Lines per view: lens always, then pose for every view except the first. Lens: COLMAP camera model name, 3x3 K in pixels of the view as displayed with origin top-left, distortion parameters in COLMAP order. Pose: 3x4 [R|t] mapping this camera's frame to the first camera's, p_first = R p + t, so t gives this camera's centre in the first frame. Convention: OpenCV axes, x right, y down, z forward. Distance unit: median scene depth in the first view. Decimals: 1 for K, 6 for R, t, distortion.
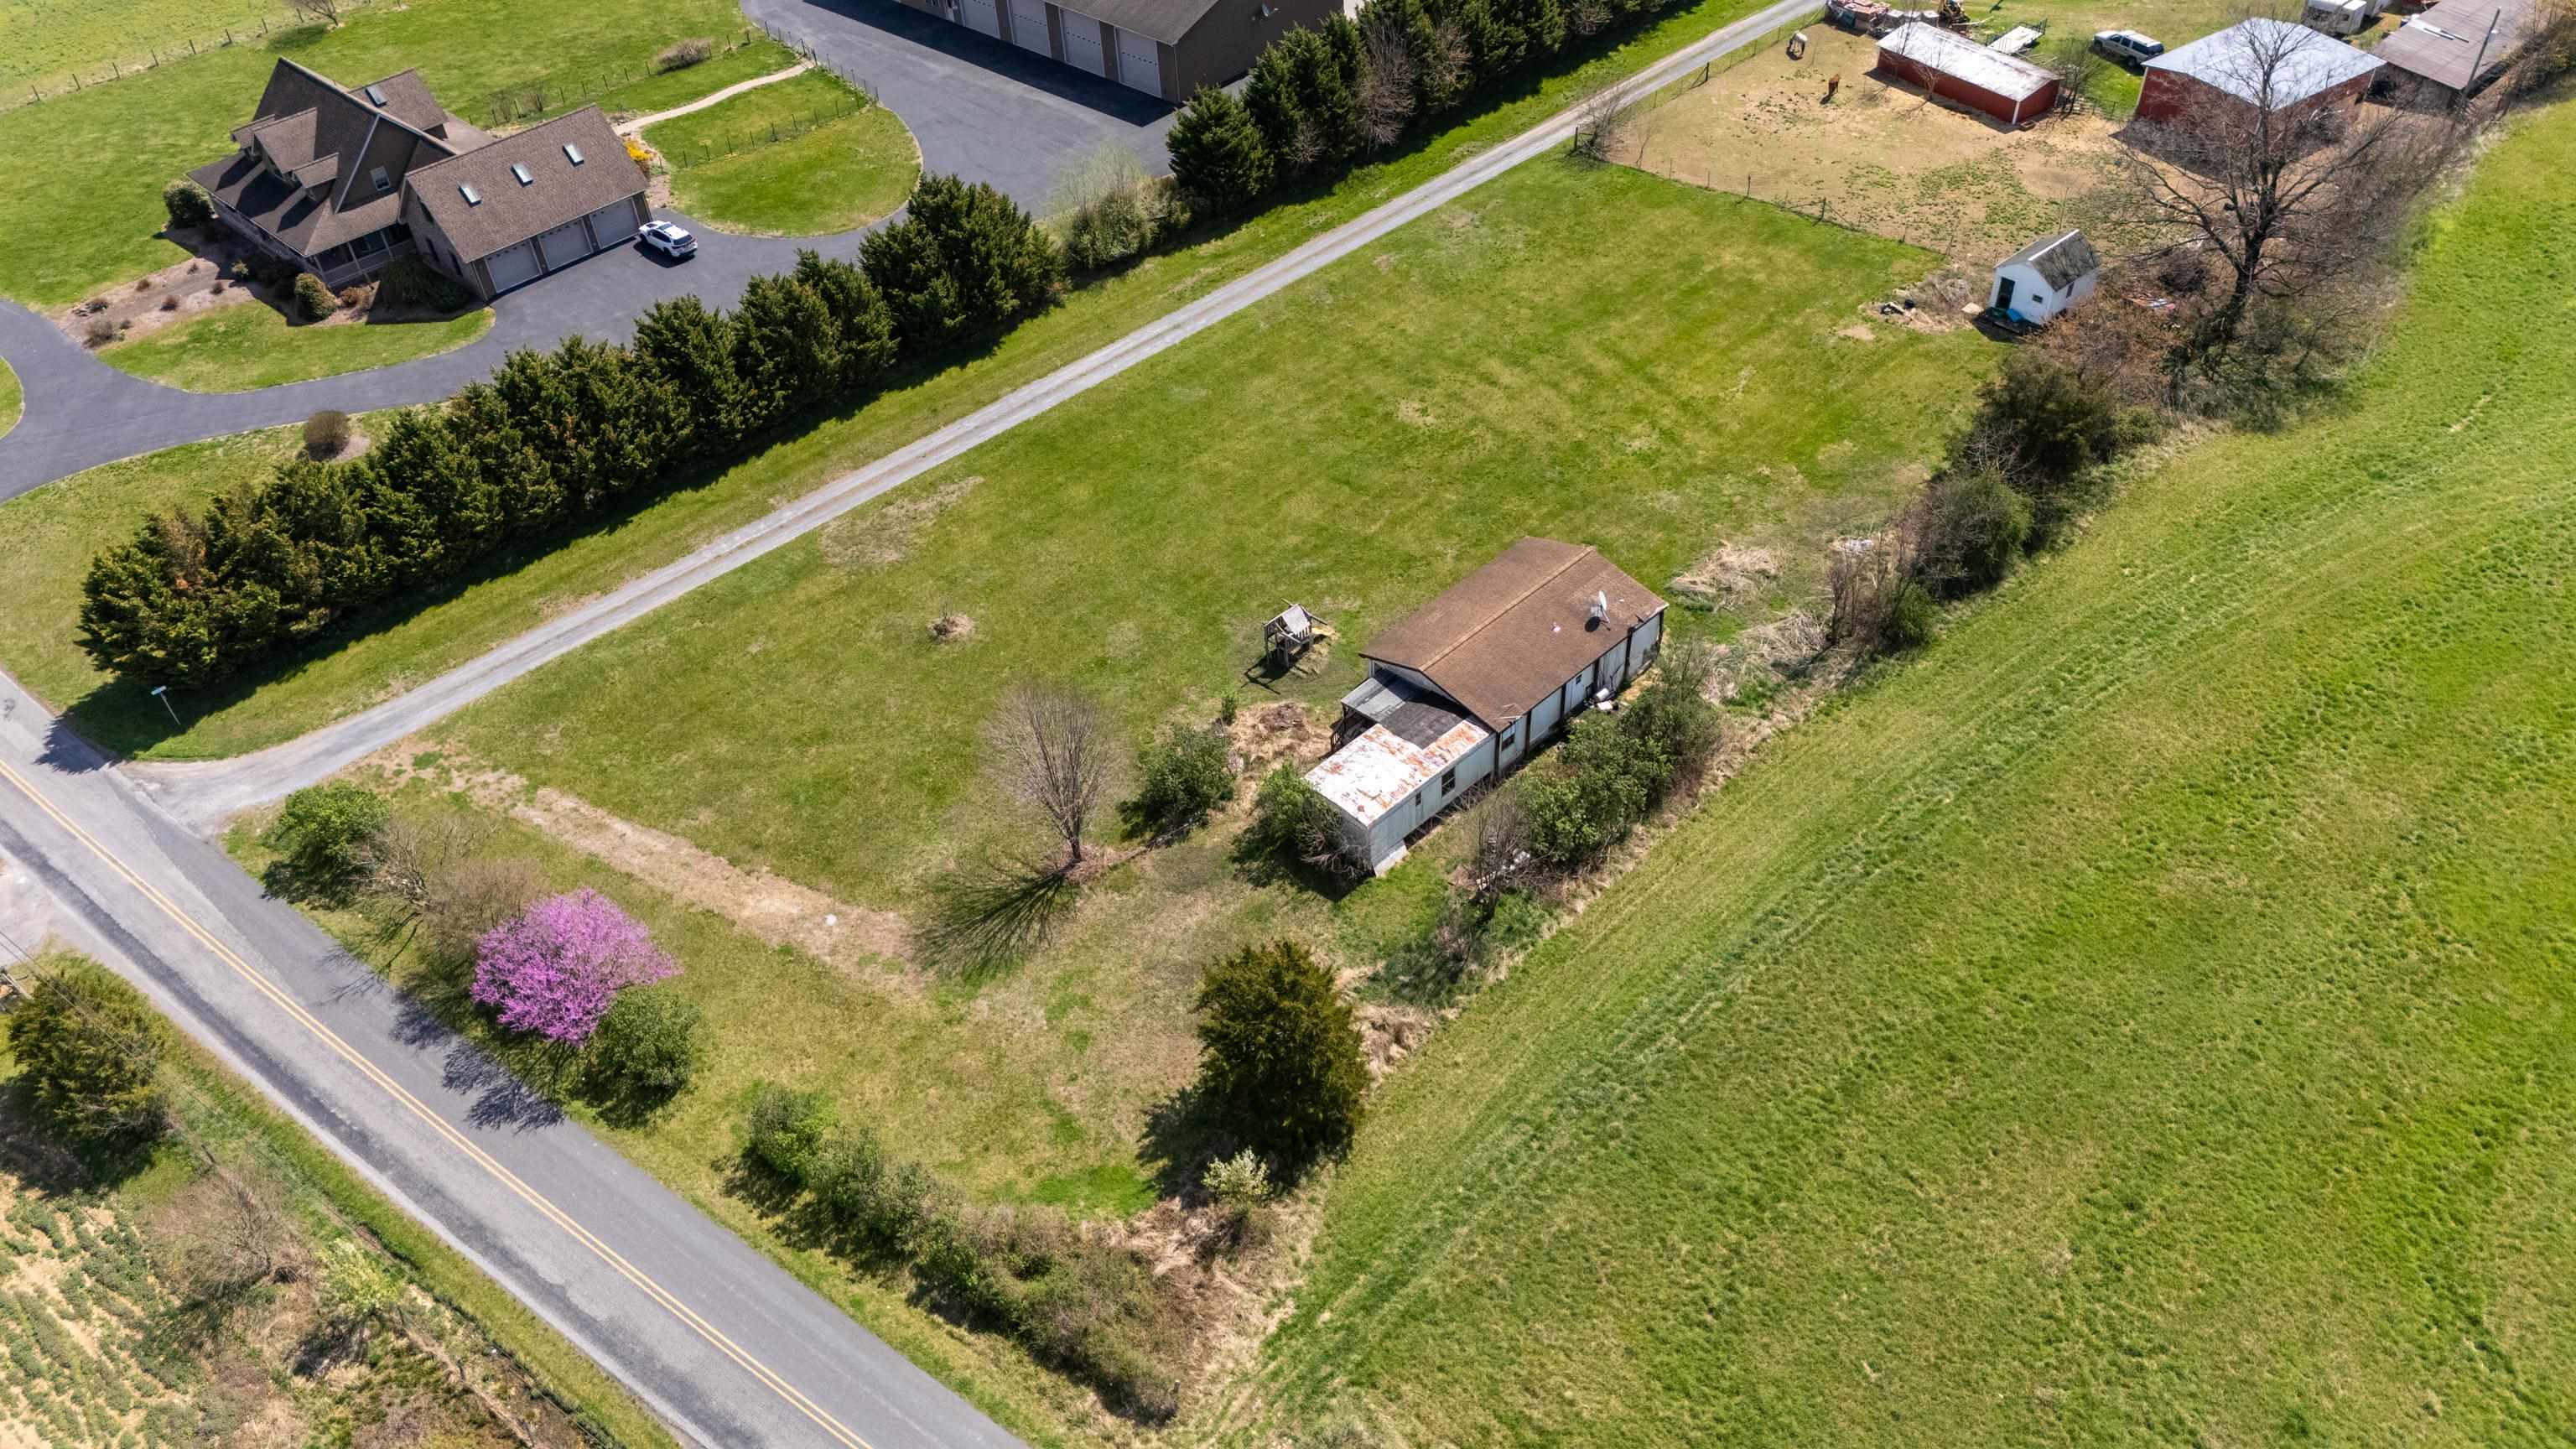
lens RADIAL K [[1894.3, 0, 1288.0], [0, 1894.3, 724.5], [0, 0, 1]] dist [0.075197, -0.070538]
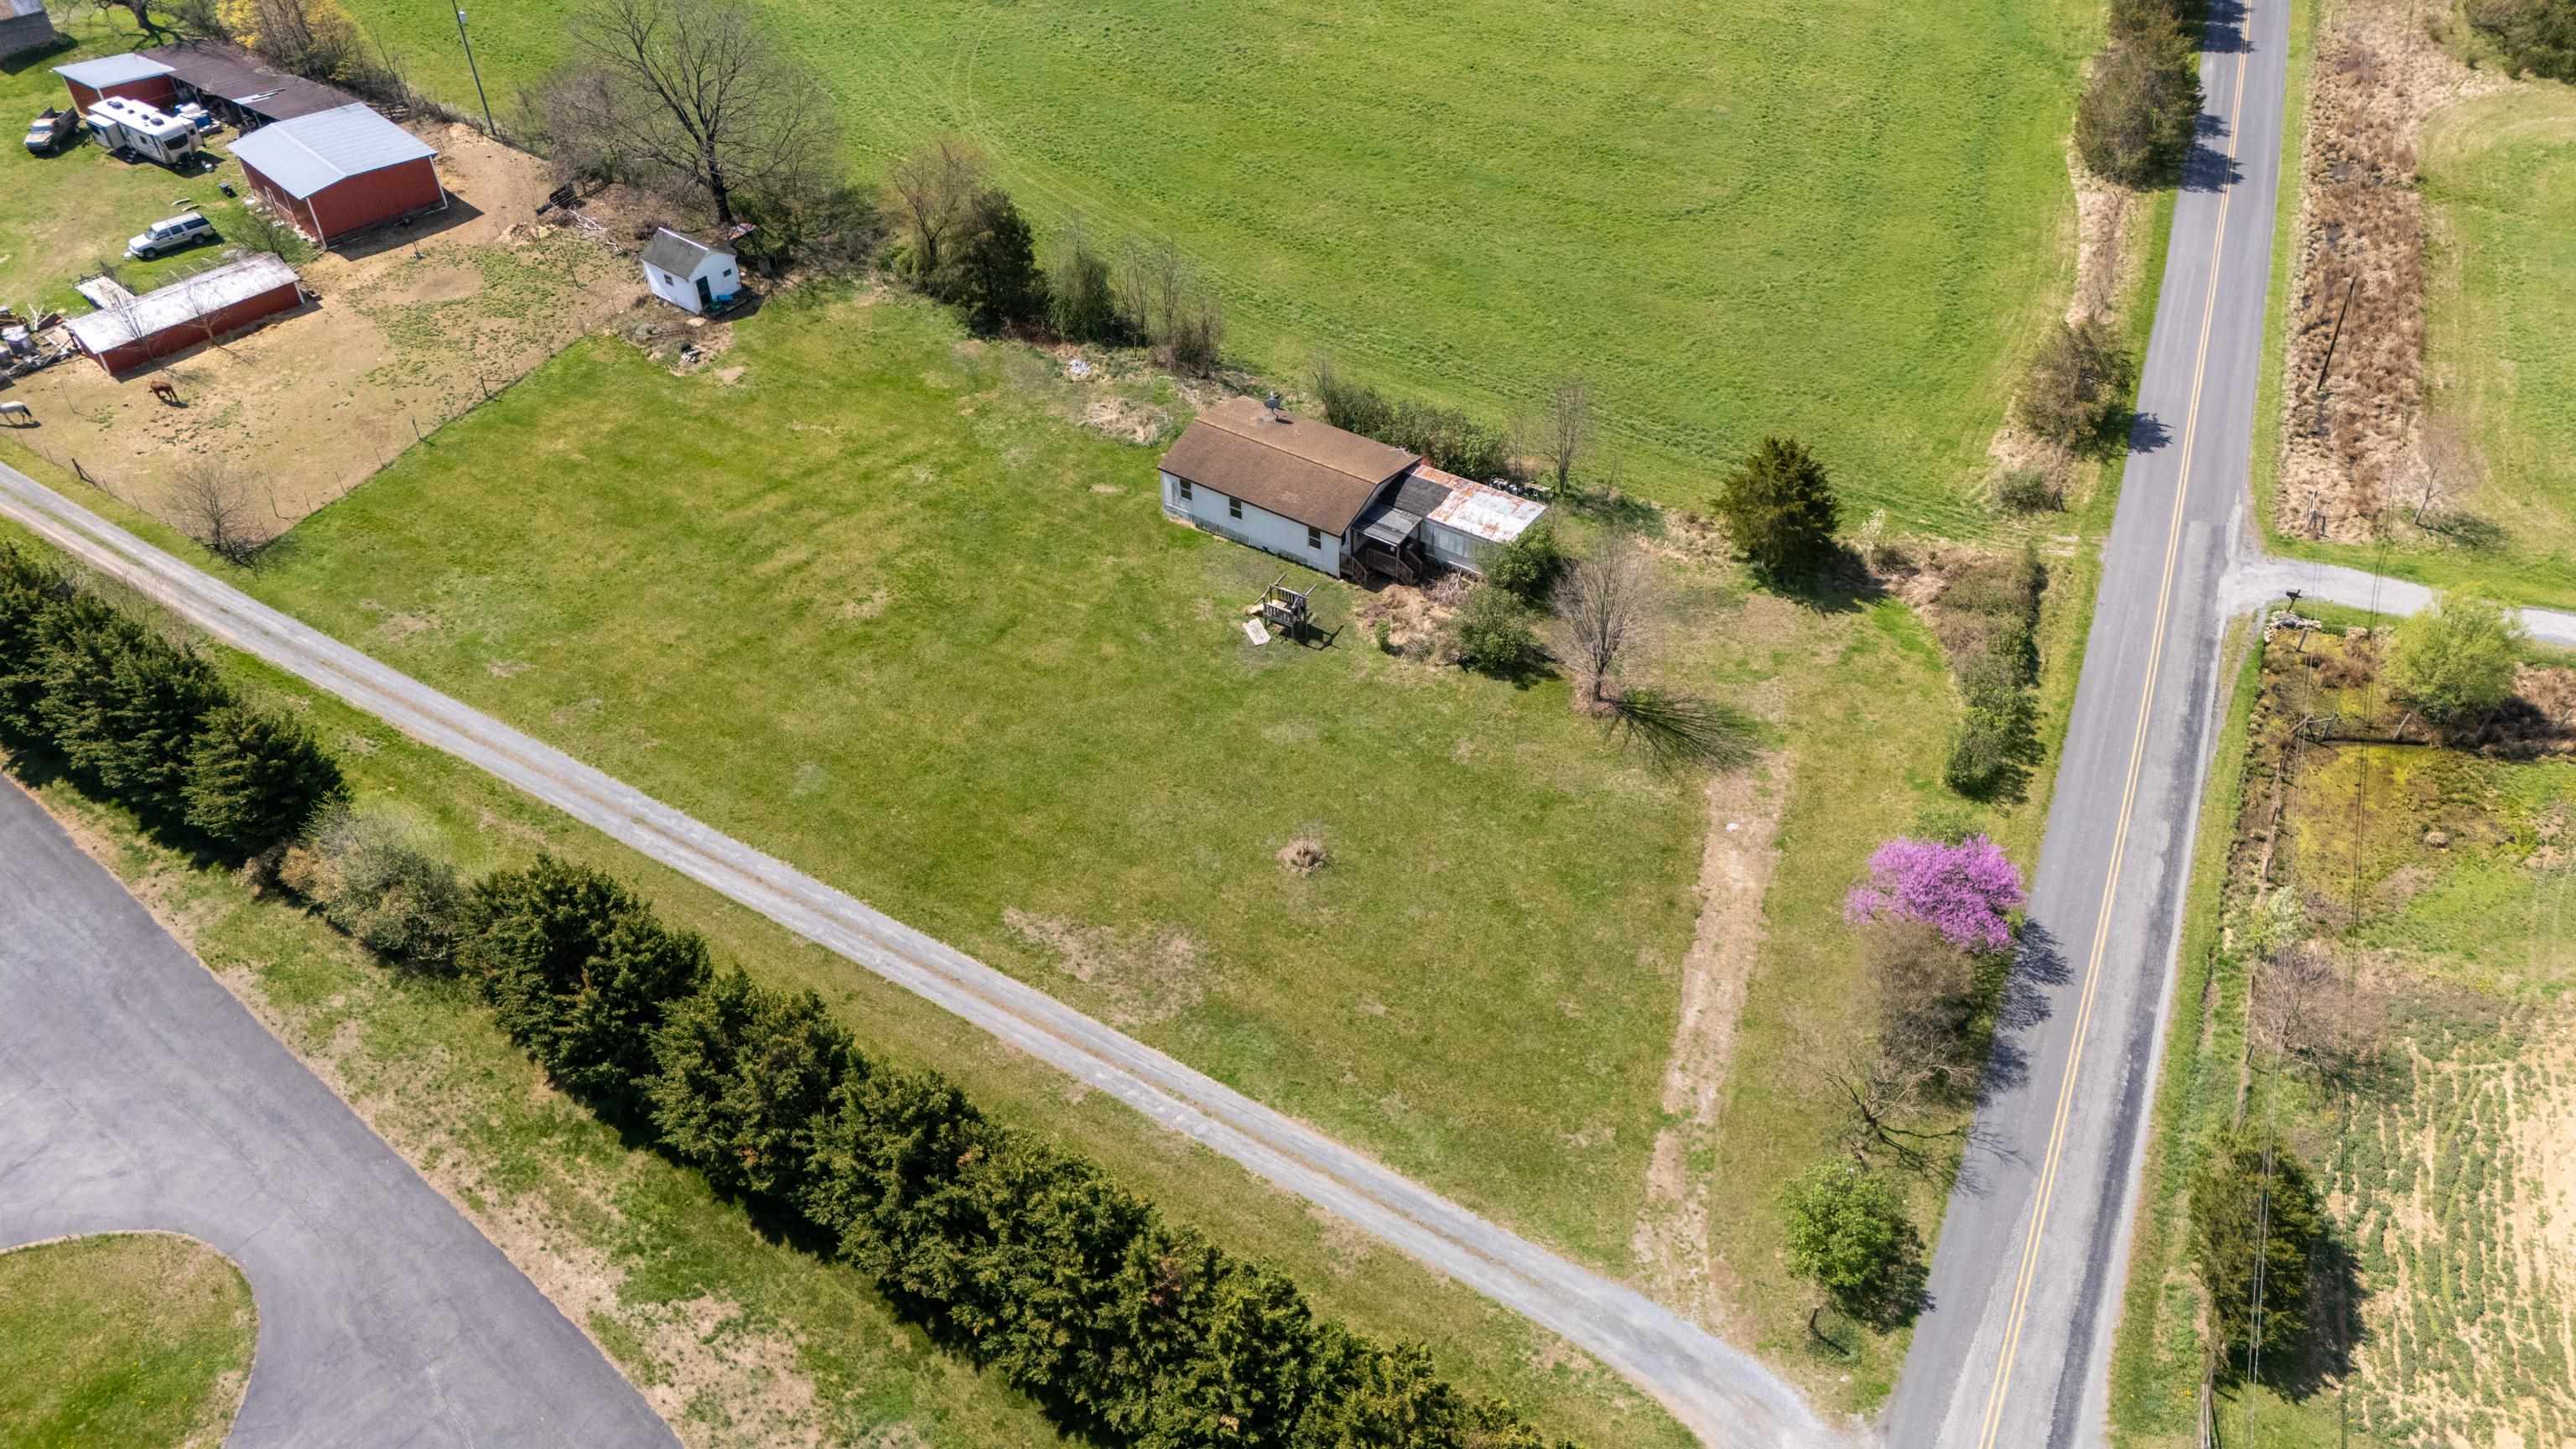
lens RADIAL K [[1848.1, 0, 1287.7], [0, 1848.1, 770.7], [0, 0, 1]] dist [0.090701, -0.097835]
pose [[-0.195690, -0.634278, 0.747929, -0.776705], [0.674611, 0.466477, 0.572101, -0.557185], [-0.711762, 0.616515, 0.336605, 0.646510]]
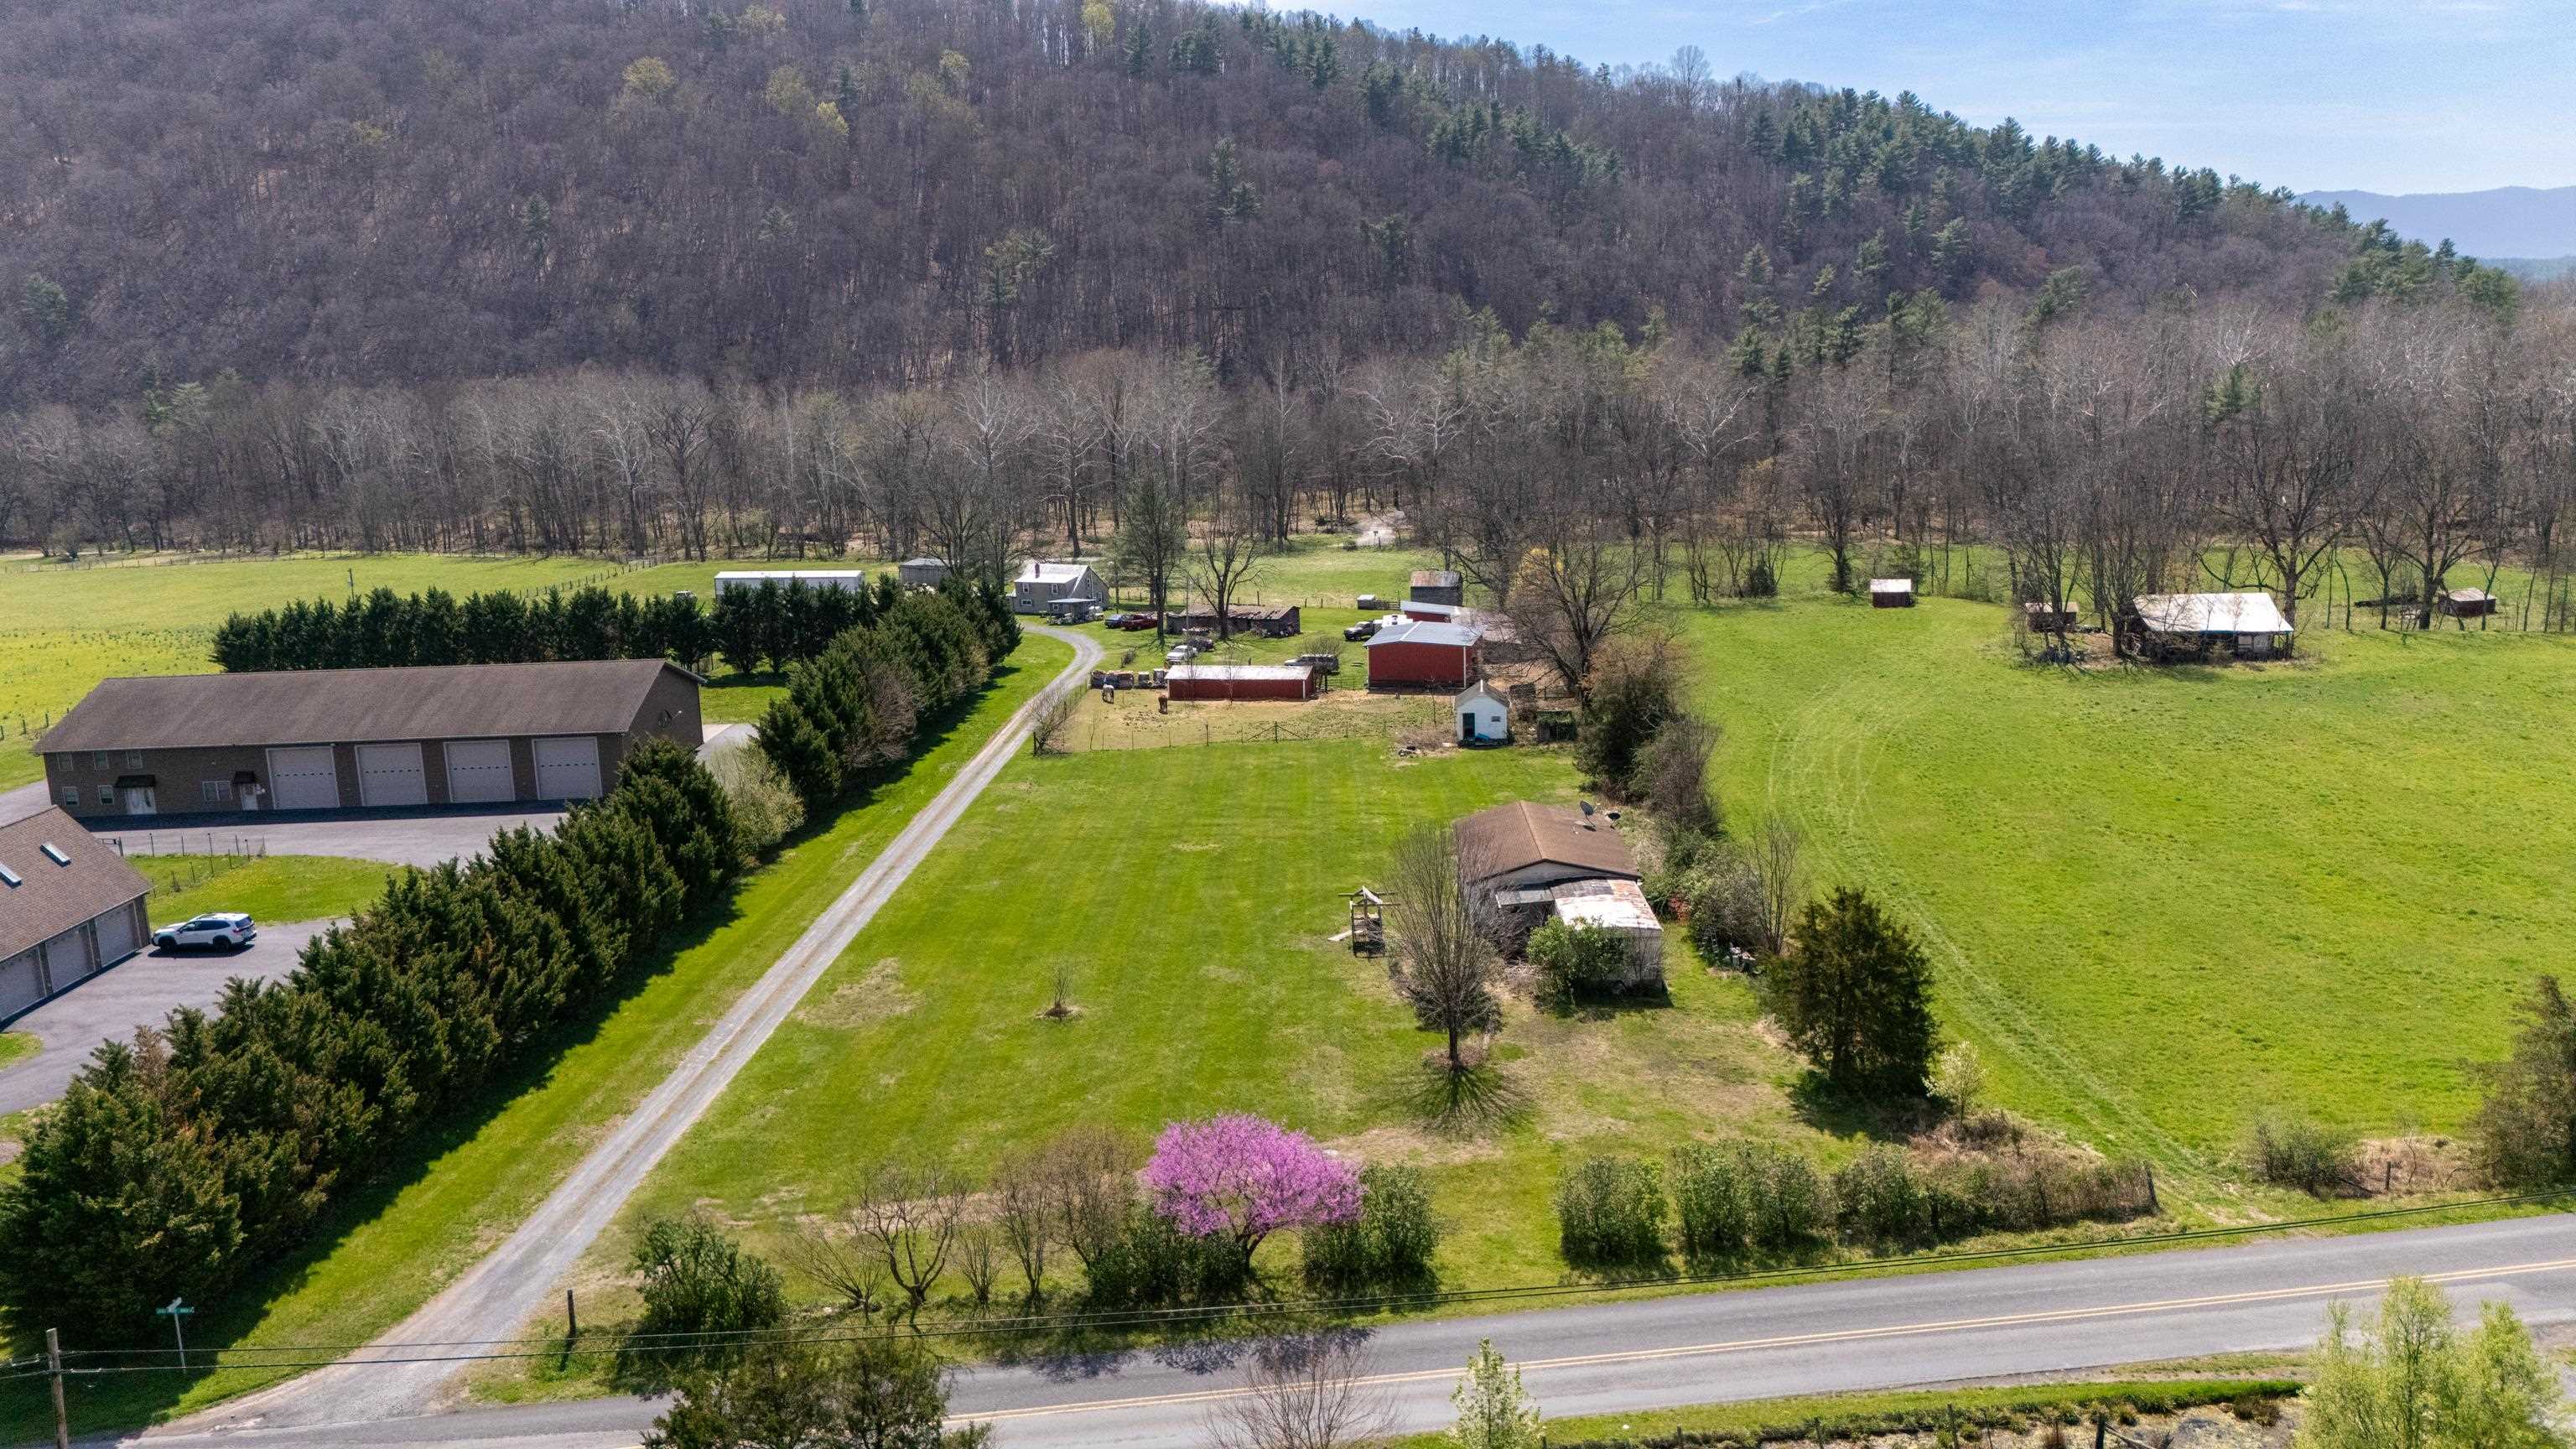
lens RADIAL K [[1894.3, 0, 1288.0], [0, 1894.3, 724.5], [0, 0, 1]] dist [0.075197, -0.070538]
pose [[0.727059, -0.114197, 0.677011, -0.653040], [0.459187, 0.813958, -0.355835, 0.194223], [-0.510424, 0.569588, 0.644234, 0.281275]]
